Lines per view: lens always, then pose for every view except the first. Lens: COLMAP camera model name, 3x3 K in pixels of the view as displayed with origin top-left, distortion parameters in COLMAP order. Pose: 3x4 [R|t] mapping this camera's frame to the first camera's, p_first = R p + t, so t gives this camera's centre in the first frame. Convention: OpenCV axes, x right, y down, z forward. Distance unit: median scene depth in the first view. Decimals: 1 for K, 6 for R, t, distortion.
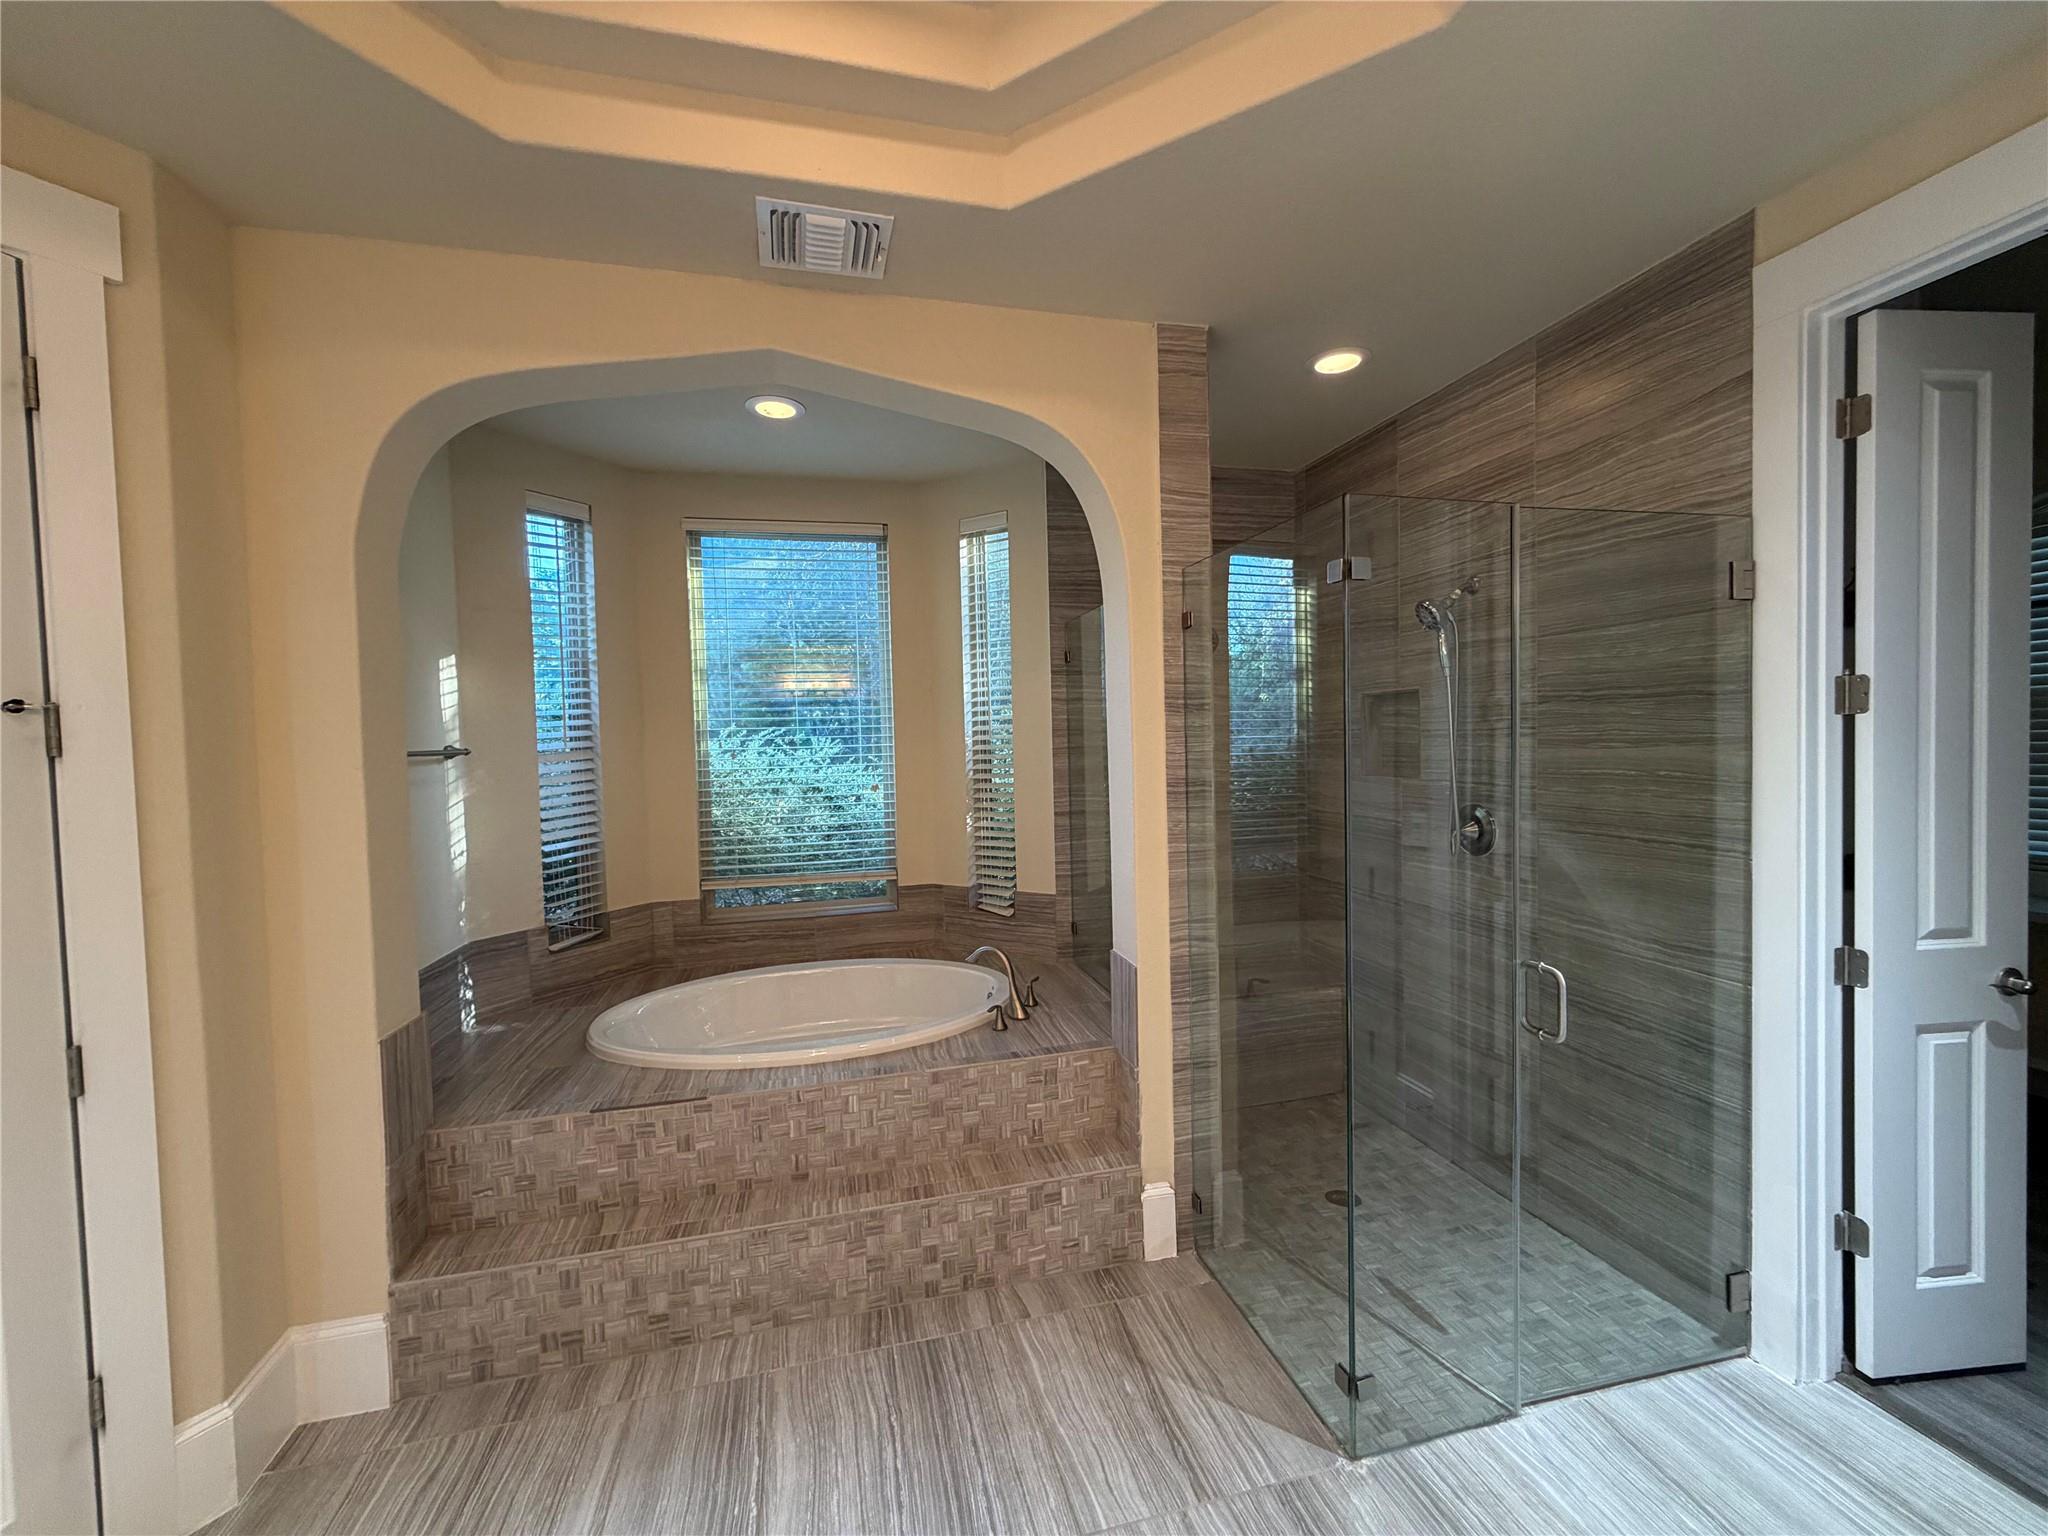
lens RADIAL K [[821.4, 0, 1024.0], [0, 821.4, 768.0], [0, 0, 1]] dist [0.000233, 0.000019]
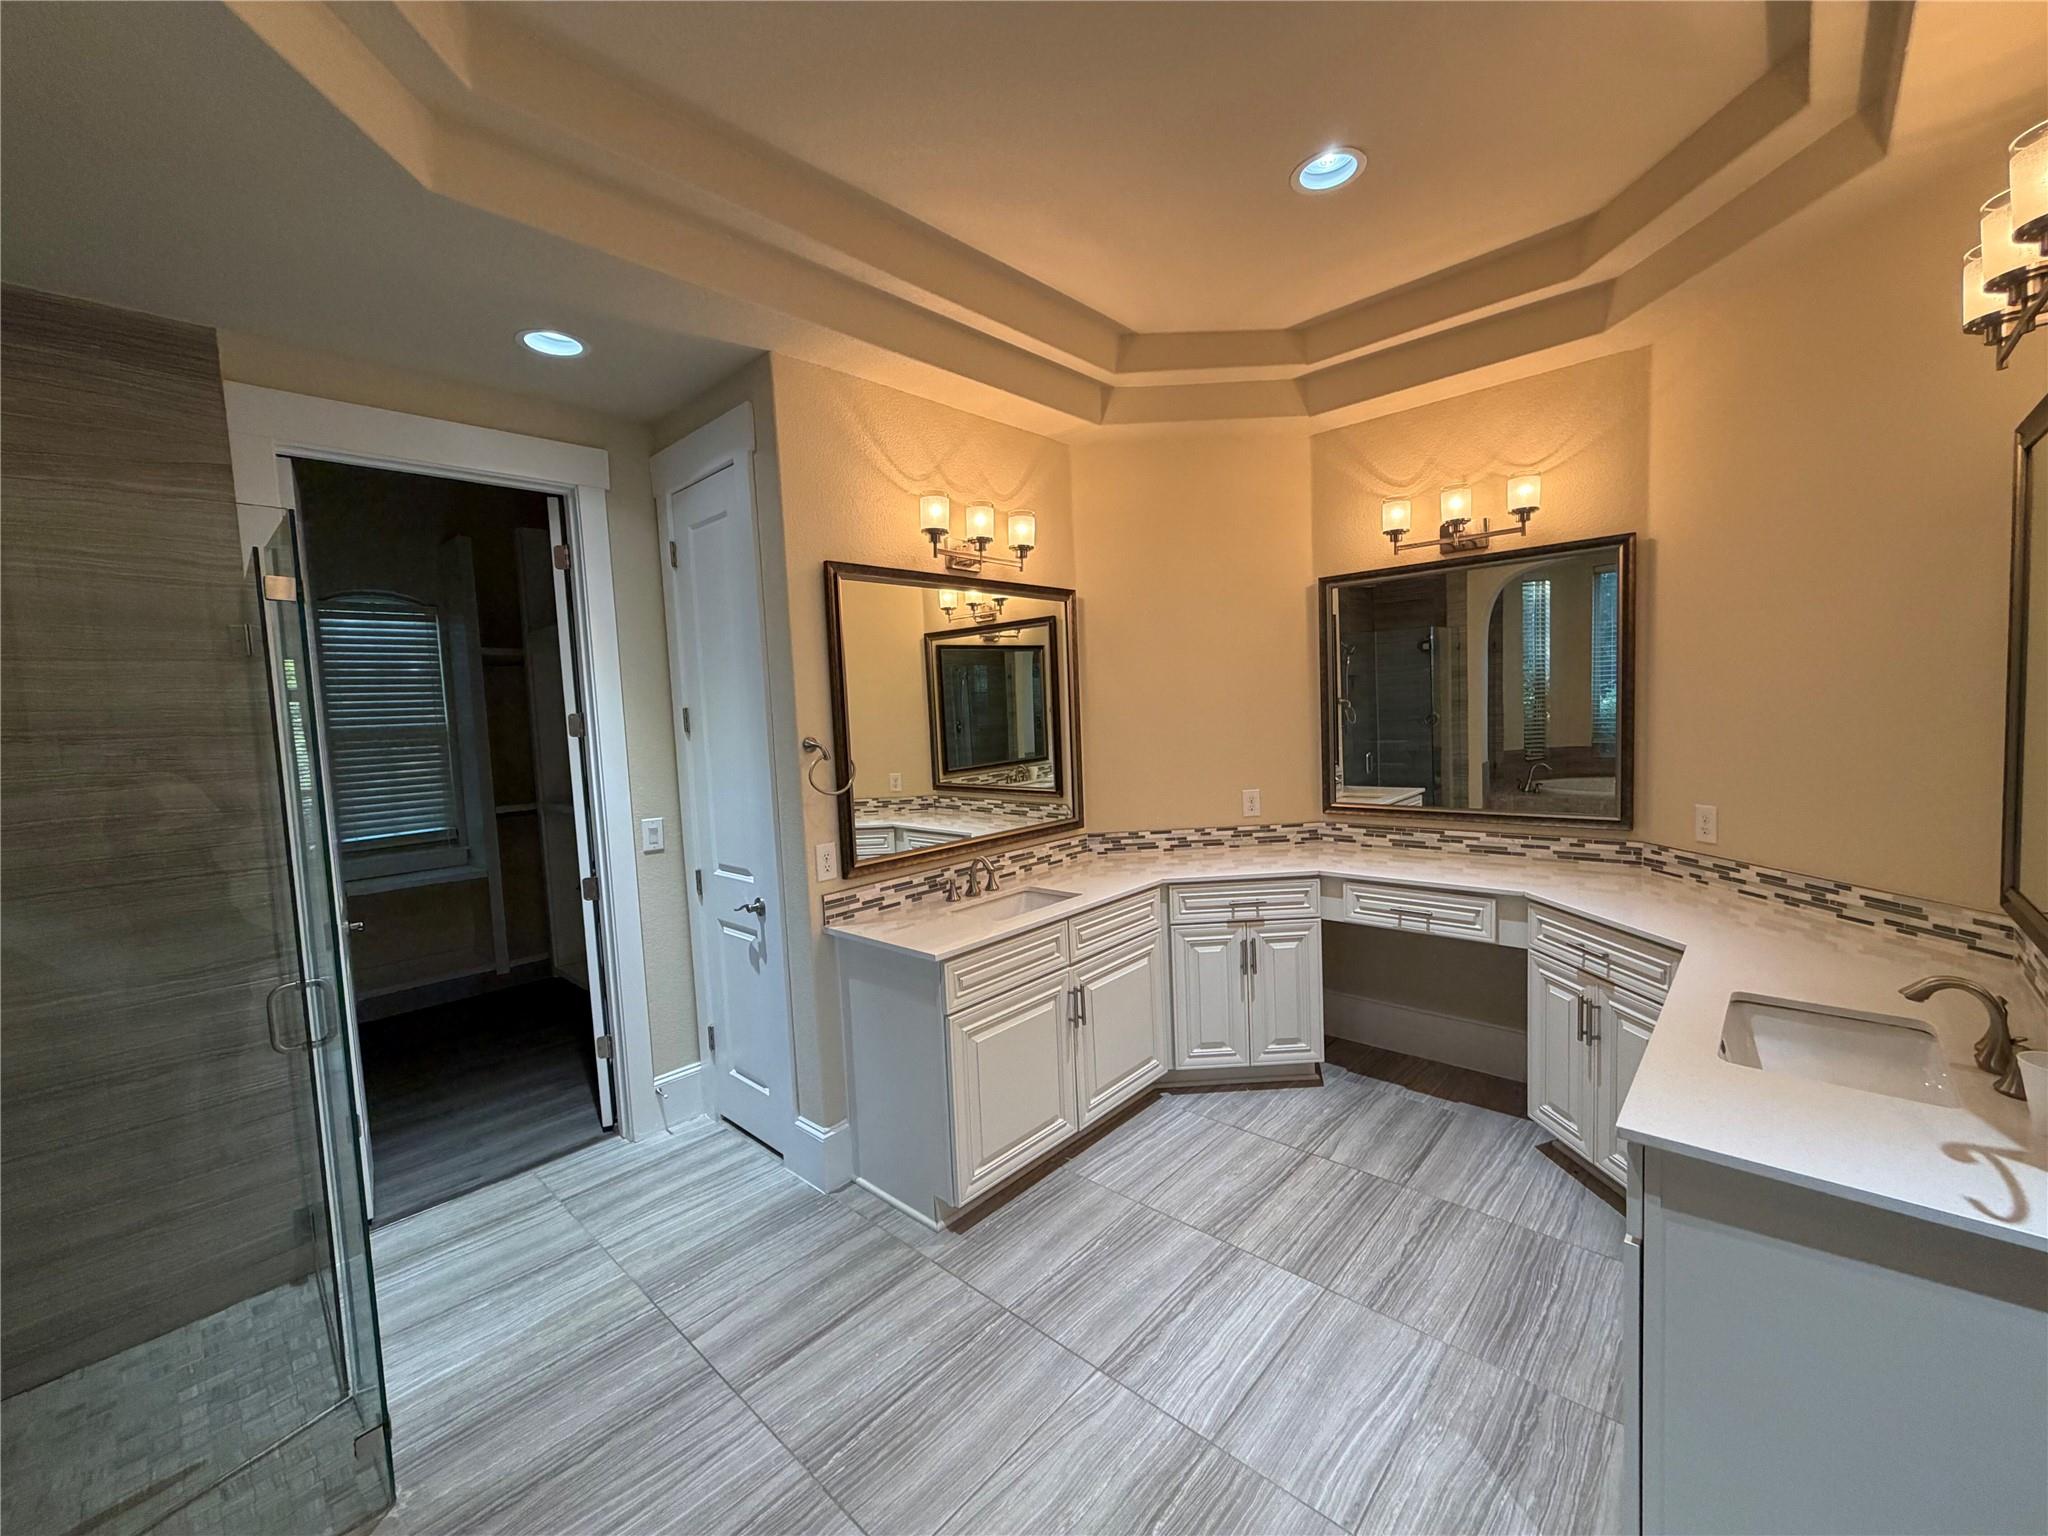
lens RADIAL K [[821.4, 0, 1024.0], [0, 821.4, 768.0], [0, 0, 1]] dist [0.000233, 0.000019]
pose [[-0.543016, -0.011094, 0.839649, -0.743128], [0.083537, 0.994239, 0.067162, -0.031387], [-0.835557, 0.106612, -0.538961, 0.727520]]
